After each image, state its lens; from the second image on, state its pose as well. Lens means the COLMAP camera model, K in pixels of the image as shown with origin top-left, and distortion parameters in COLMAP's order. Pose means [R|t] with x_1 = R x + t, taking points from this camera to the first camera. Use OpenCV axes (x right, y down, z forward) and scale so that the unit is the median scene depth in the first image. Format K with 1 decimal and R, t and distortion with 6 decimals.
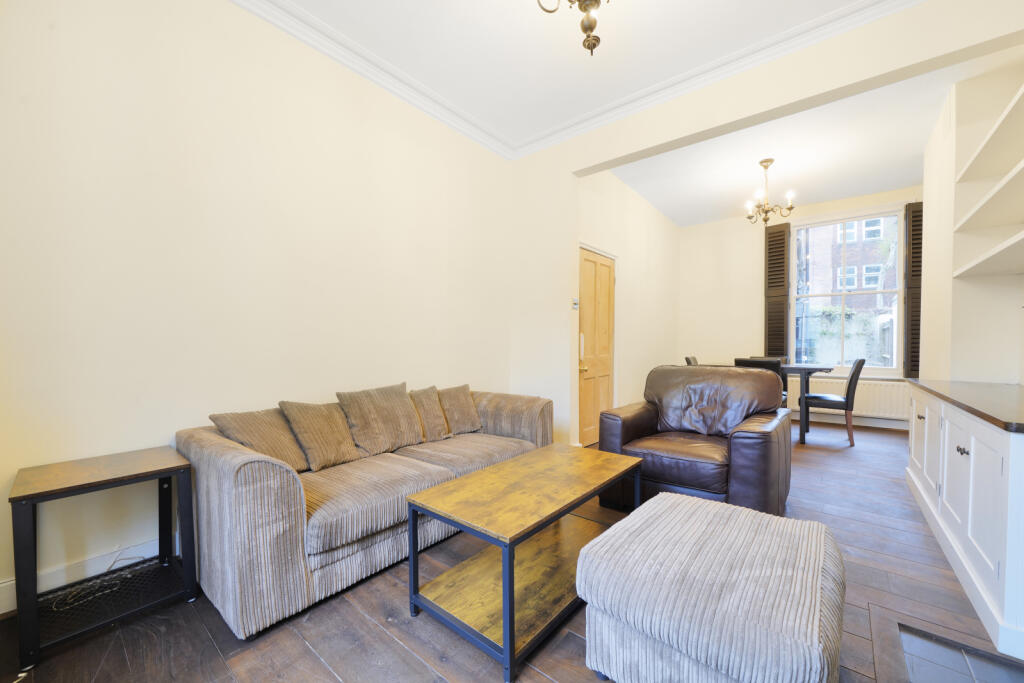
lens RADIAL K [[399.4, 0, 513.3], [0, 399.4, 343.8], [0, 0, 1]] dist [-0.002818, -0.000063]
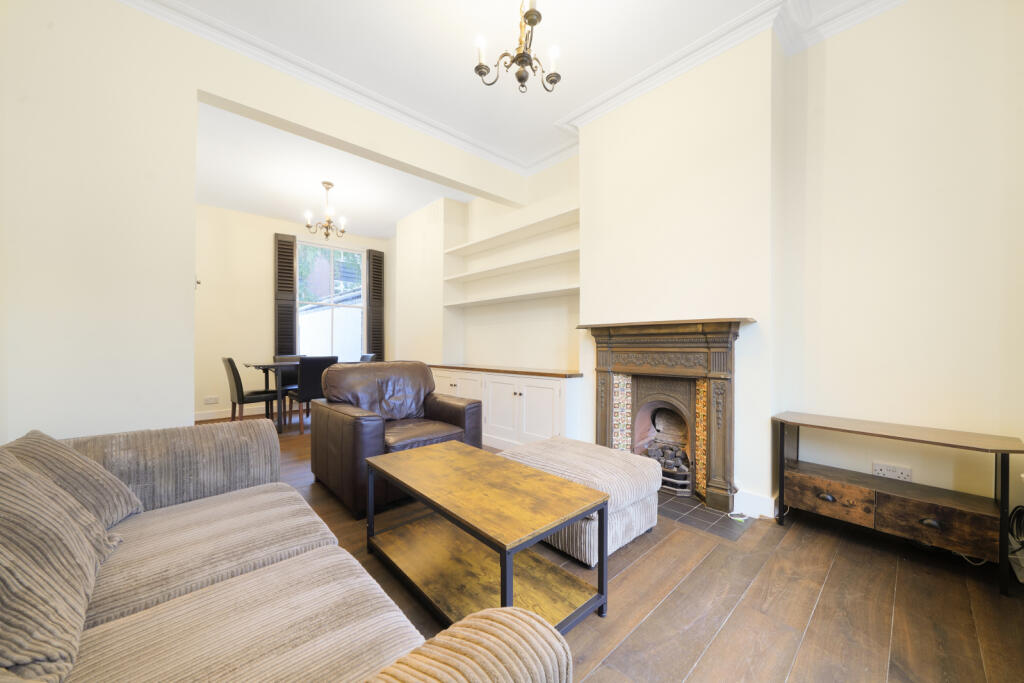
lens RADIAL K [[370.5, 0, 513.4], [0, 370.5, 343.6], [0, 0, 1]] dist [-0.000016, -0.000104]
pose [[0.128267, 0.003977, 0.991732, -0.498997], [-0.001737, 0.999991, -0.003786, 0.006817], [-0.991738, -0.001237, 0.128273, 0.474706]]
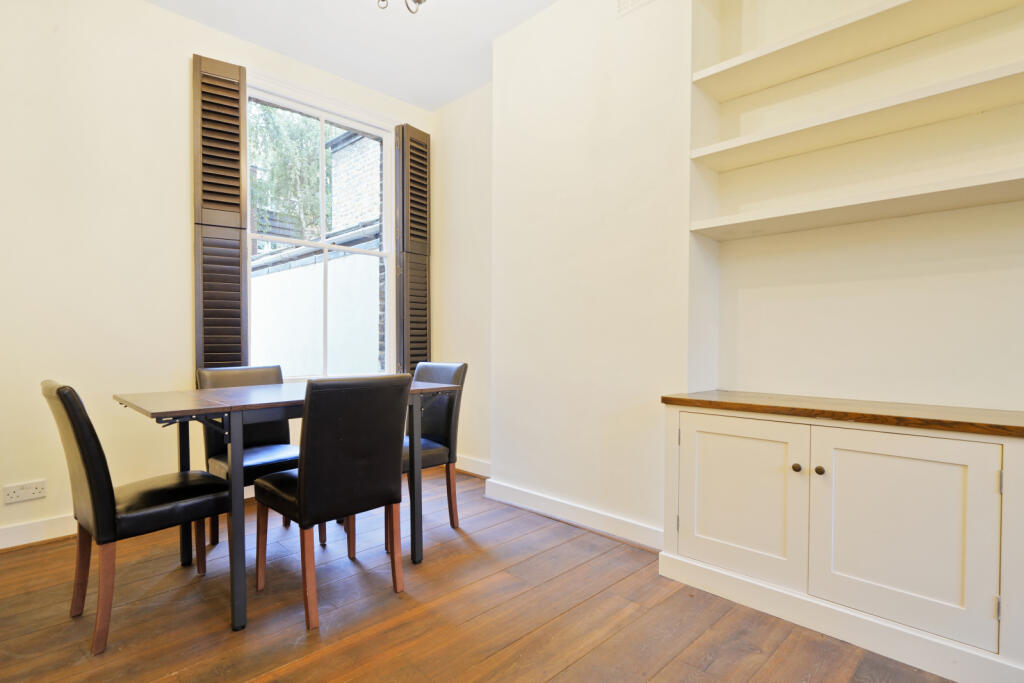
lens RADIAL K [[519.5, 0, 511.2], [0, 519.5, 342.9], [0, 0, 1]] dist [-0.001081, -0.000371]
pose [[0.101702, 0.000127, 0.994815, 0.262456], [0.002024, 0.999998, -0.000335, 0.009147], [-0.994813, 0.002048, 0.101702, 1.198036]]
